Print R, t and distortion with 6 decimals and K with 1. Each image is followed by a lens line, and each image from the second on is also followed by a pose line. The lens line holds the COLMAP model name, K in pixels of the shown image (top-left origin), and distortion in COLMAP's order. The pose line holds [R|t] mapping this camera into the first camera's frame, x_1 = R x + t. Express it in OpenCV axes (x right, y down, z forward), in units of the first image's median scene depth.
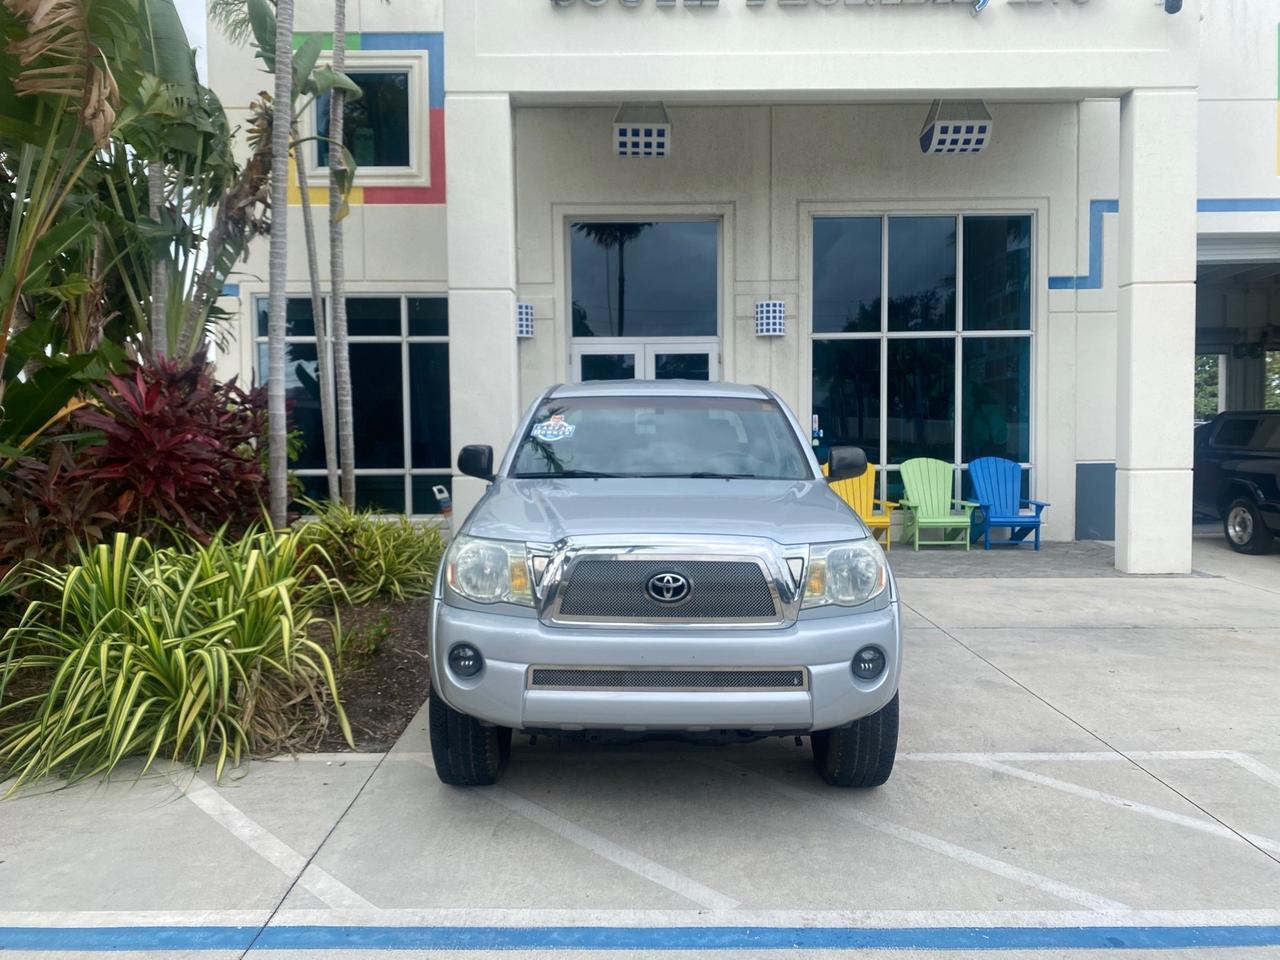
lens RADIAL K [[983.7, 0, 638.1], [0, 983.7, 478.8], [0, 0, 1]] dist [0.026728, -0.024397]
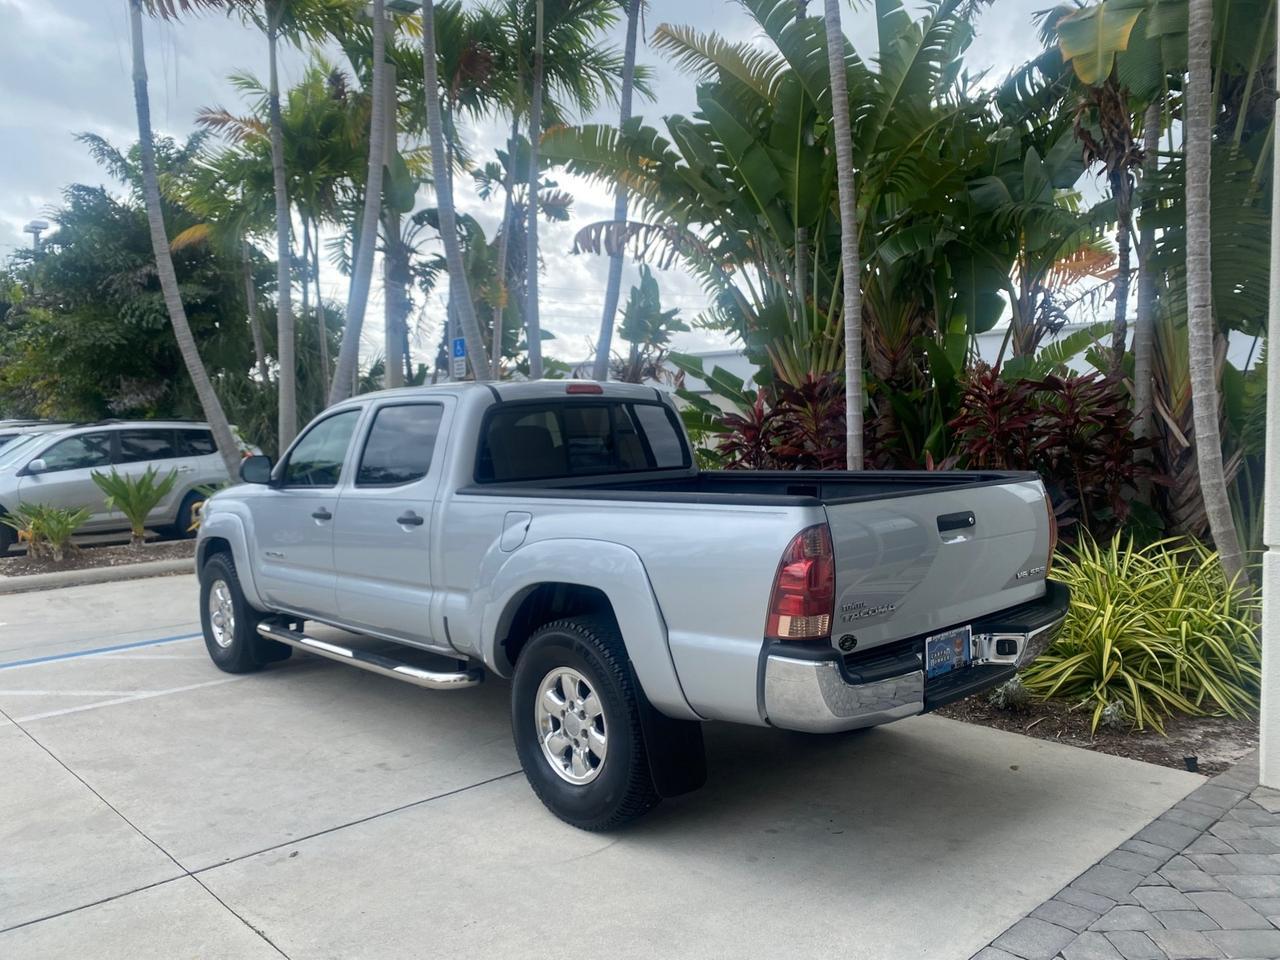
lens RADIAL K [[983.7, 0, 639.3], [0, 983.7, 476.5], [0, 0, 1]] dist [0.026728, -0.024397]
pose [[-0.734797, 0.051804, -0.676306, 0.392897], [-0.021209, 0.994837, 0.099246, -0.077440], [0.677955, 0.087270, -0.729905, 1.268643]]
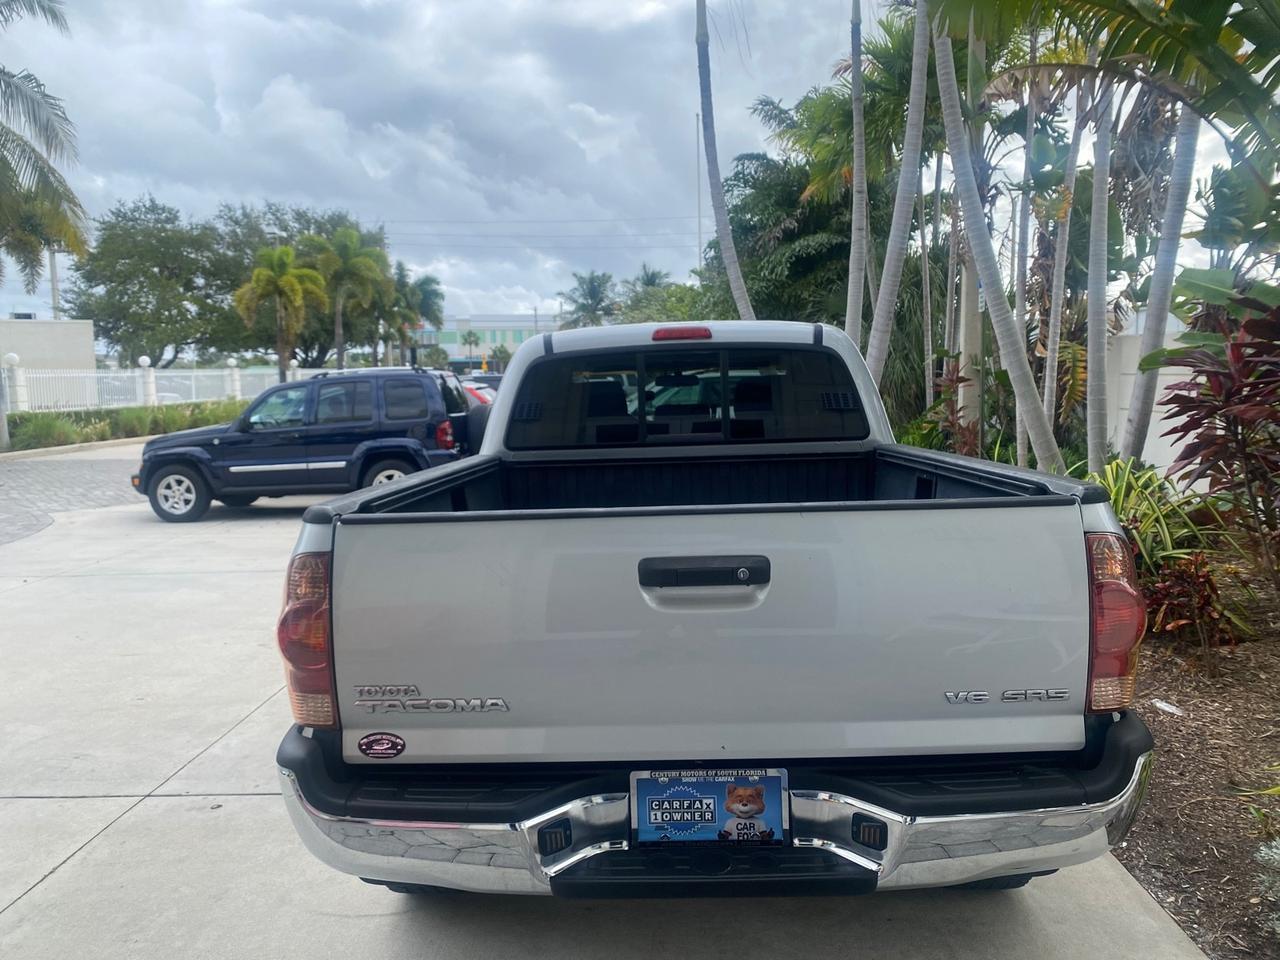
lens RADIAL K [[983.7, 0, 636.1], [0, 983.7, 475.8], [0, 0, 1]] dist [0.026728, -0.024397]
pose [[-0.999144, 0.025009, 0.032953, 0.021824], [0.029857, 0.987308, 0.155985, -0.077077], [-0.028633, 0.156835, -0.987210, 1.274218]]
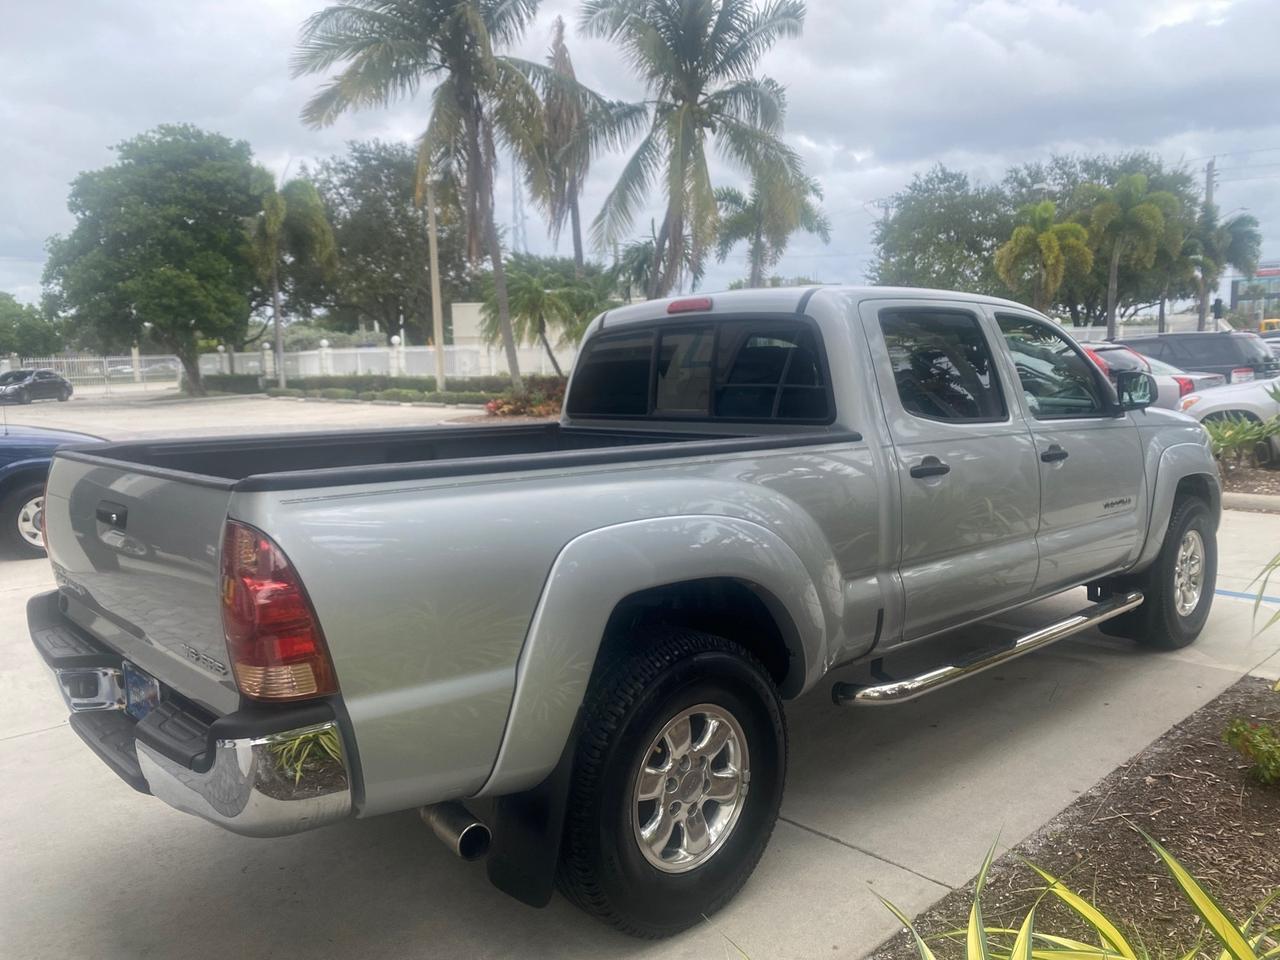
lens RADIAL K [[983.7, 0, 644.8], [0, 983.7, 468.4], [0, 0, 1]] dist [0.026728, -0.024397]
pose [[-0.682958, -0.060298, 0.727964, -0.303380], [0.071073, 0.986373, 0.148382, -0.065282], [-0.726991, 0.153078, -0.669366, 1.136484]]
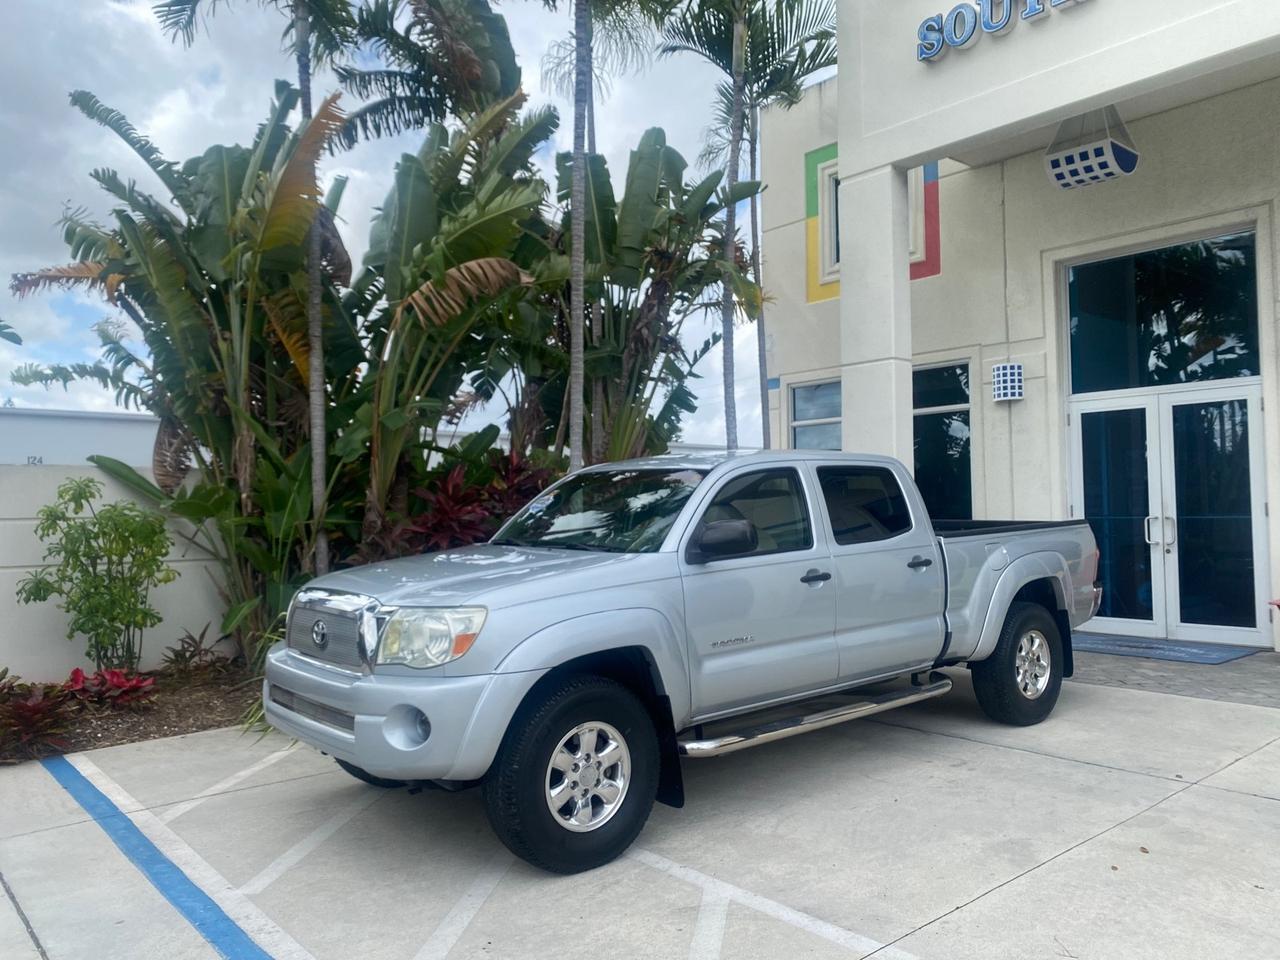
lens RADIAL K [[983.7, 0, 634.6], [0, 983.7, 468.3], [0, 0, 1]] dist [0.026728, -0.024397]
pose [[0.640512, -0.034465, -0.767175, 0.510651], [-0.029864, 0.997119, -0.069728, -0.008207], [0.767368, 0.067572, 0.637637, 0.205589]]
